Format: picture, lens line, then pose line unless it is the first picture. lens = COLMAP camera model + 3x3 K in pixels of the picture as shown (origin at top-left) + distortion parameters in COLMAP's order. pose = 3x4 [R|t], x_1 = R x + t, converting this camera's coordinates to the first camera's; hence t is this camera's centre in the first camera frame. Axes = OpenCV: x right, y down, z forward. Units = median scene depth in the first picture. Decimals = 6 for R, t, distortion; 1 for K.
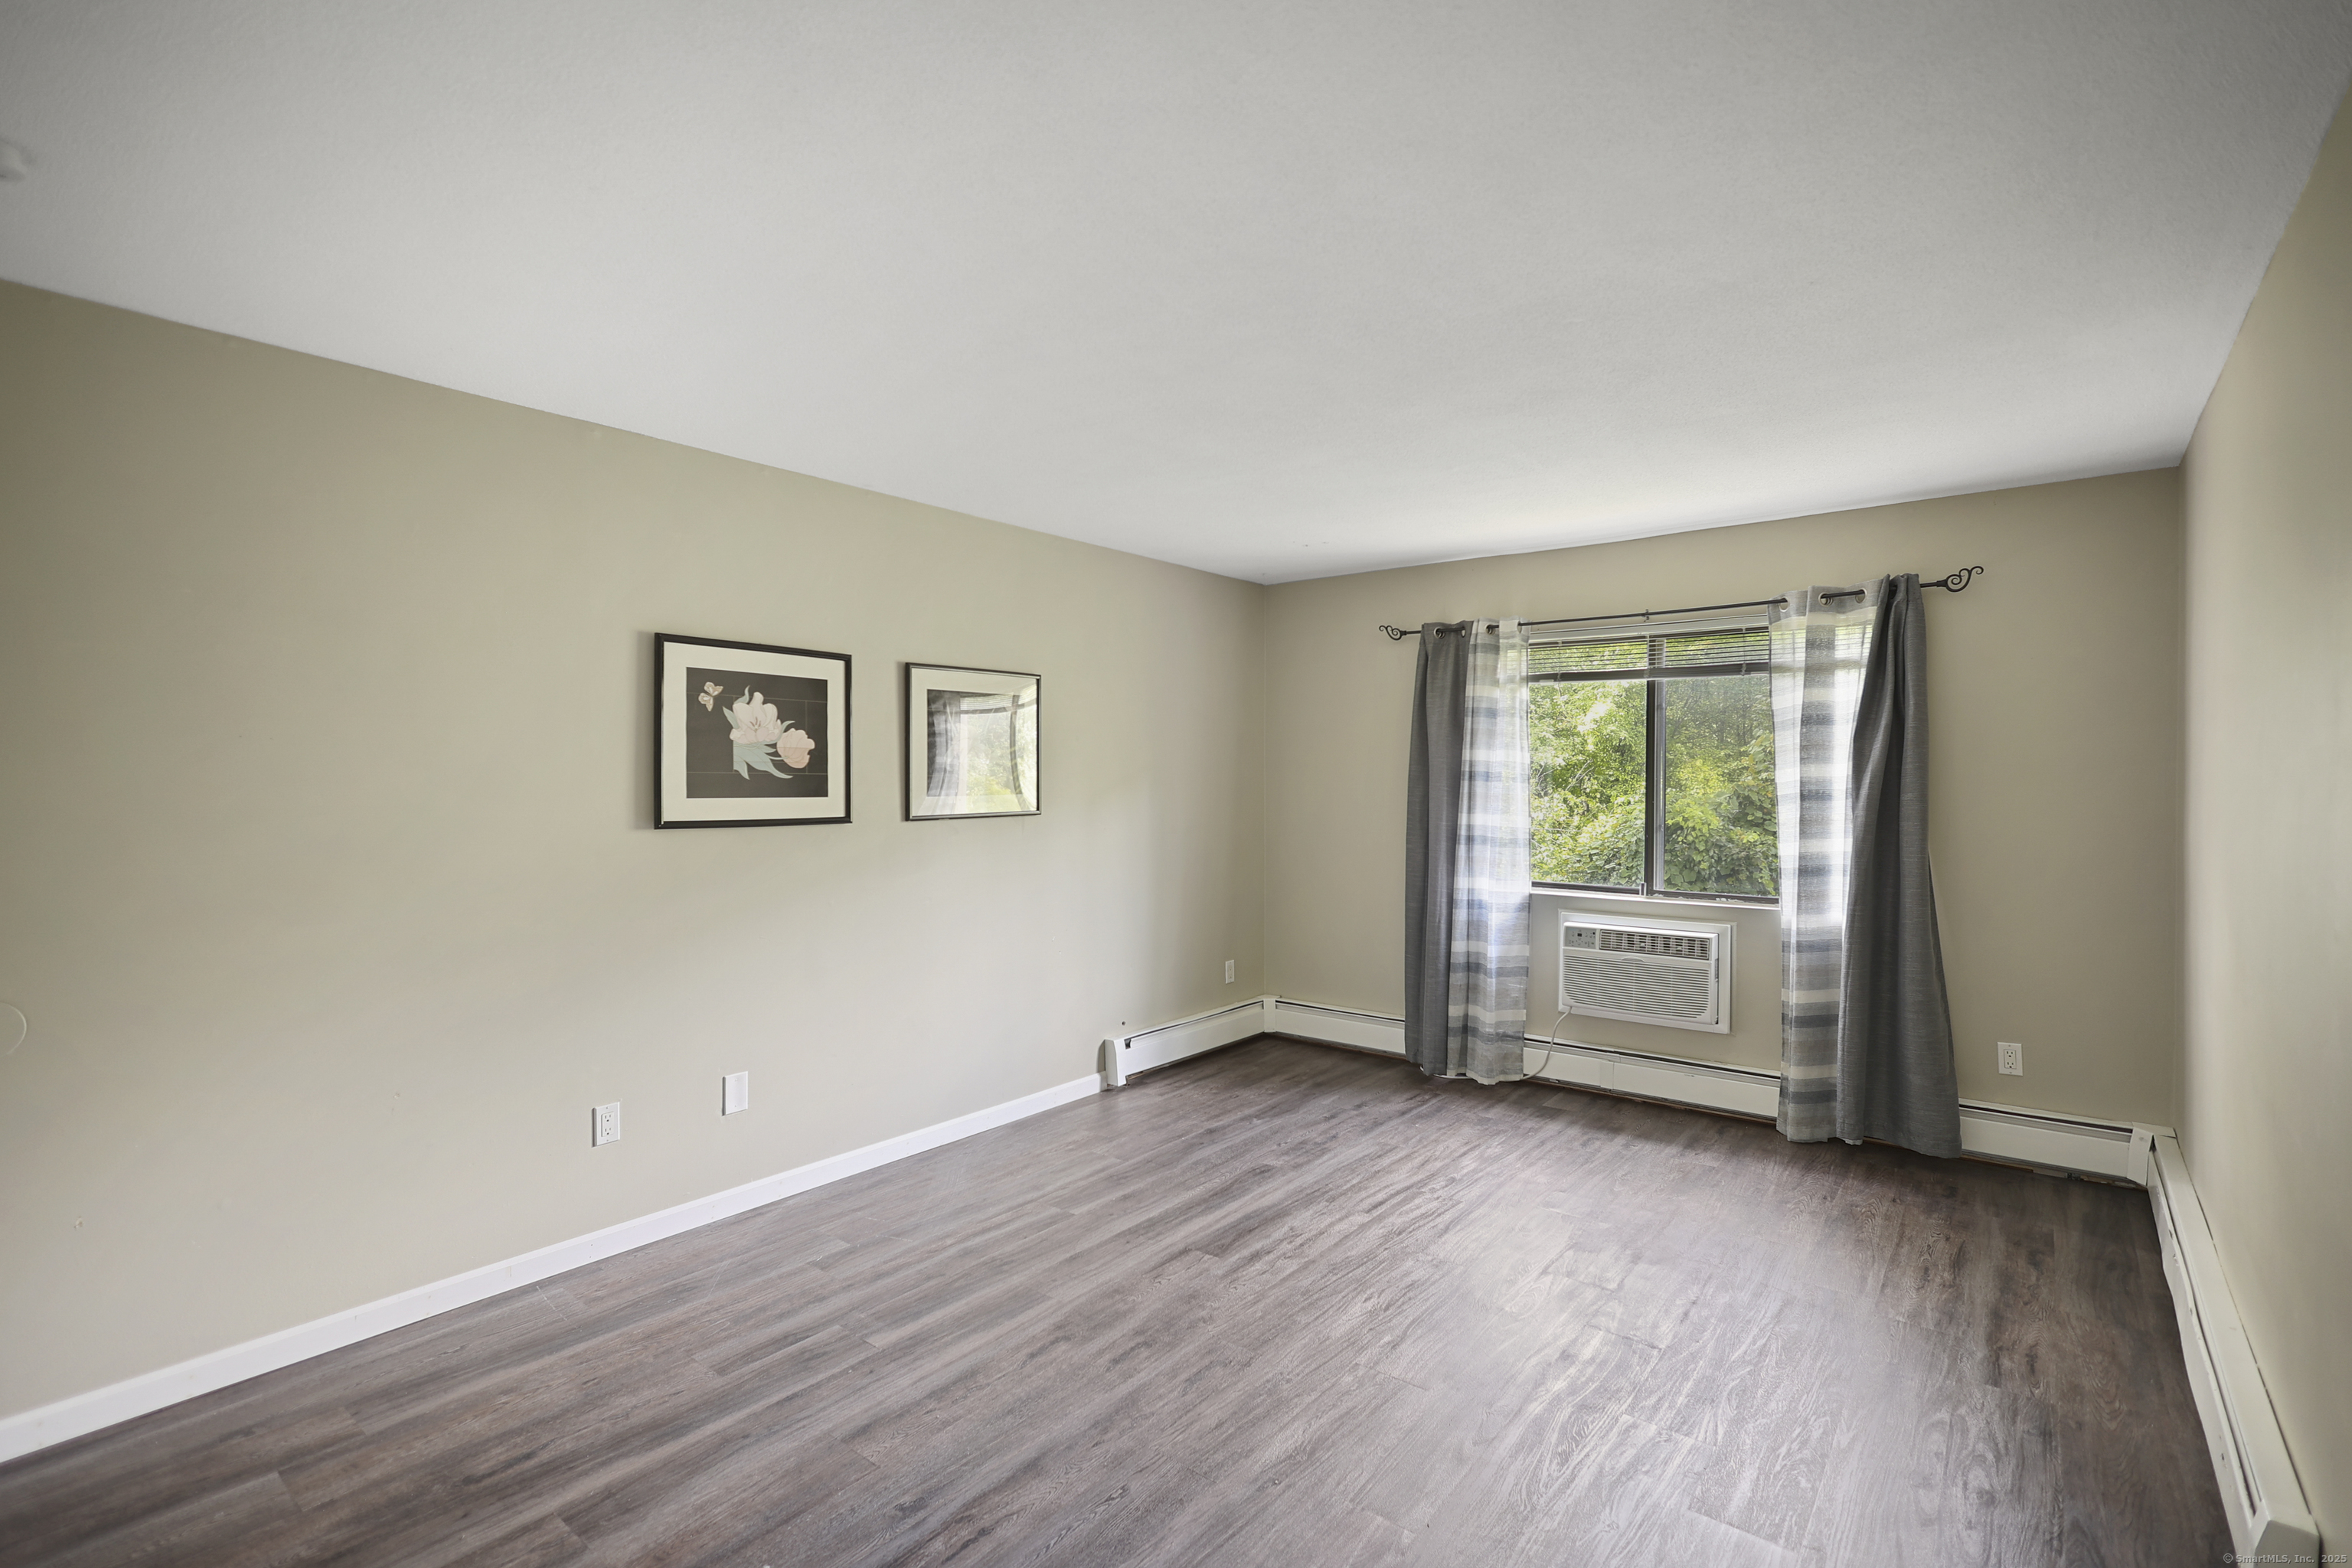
lens RADIAL K [[1095.5, 0, 1183.8], [0, 1095.5, 805.1], [0, 0, 1]] dist [0.001509, 0.000513]
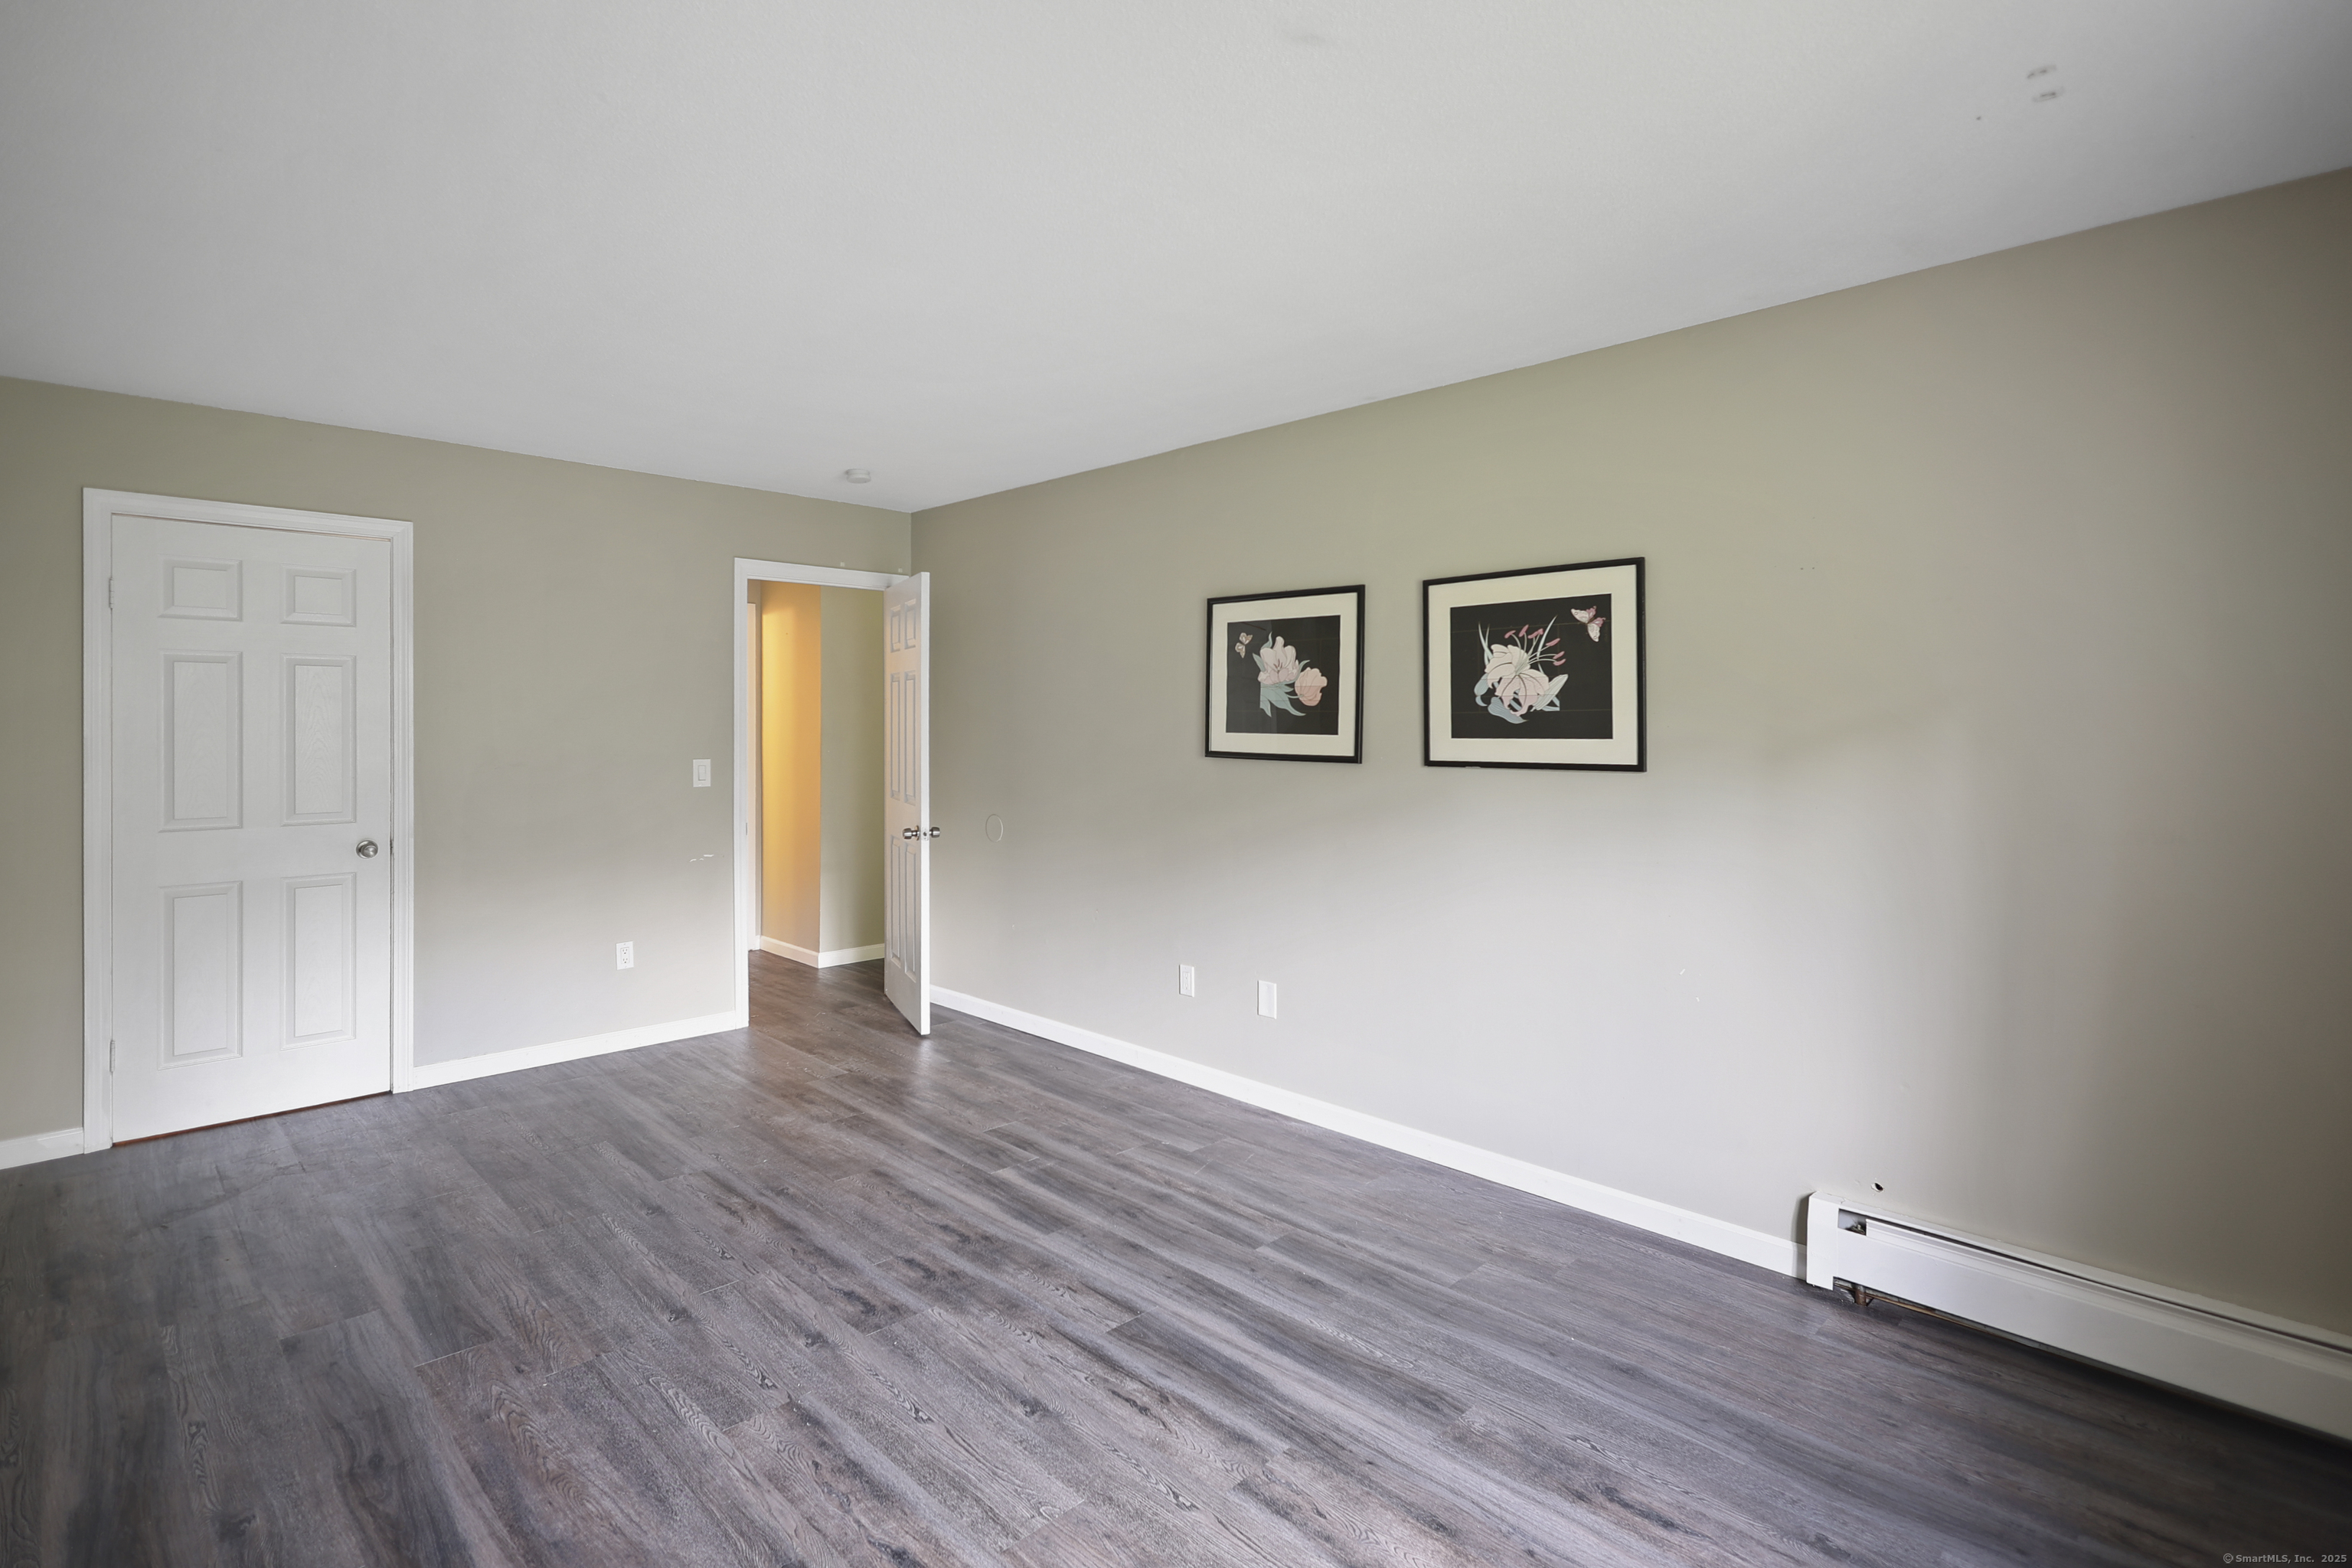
lens RADIAL K [[1188.0, 0, 1170.8], [0, 1188.0, 722.9], [0, 0, 1]] dist [-0.000312, 0.000365]
pose [[-0.147189, 0.004142, -0.989100, 0.792585], [-0.024799, 0.999661, 0.007877, -0.024104], [0.988797, 0.025688, -0.147036, 1.070105]]
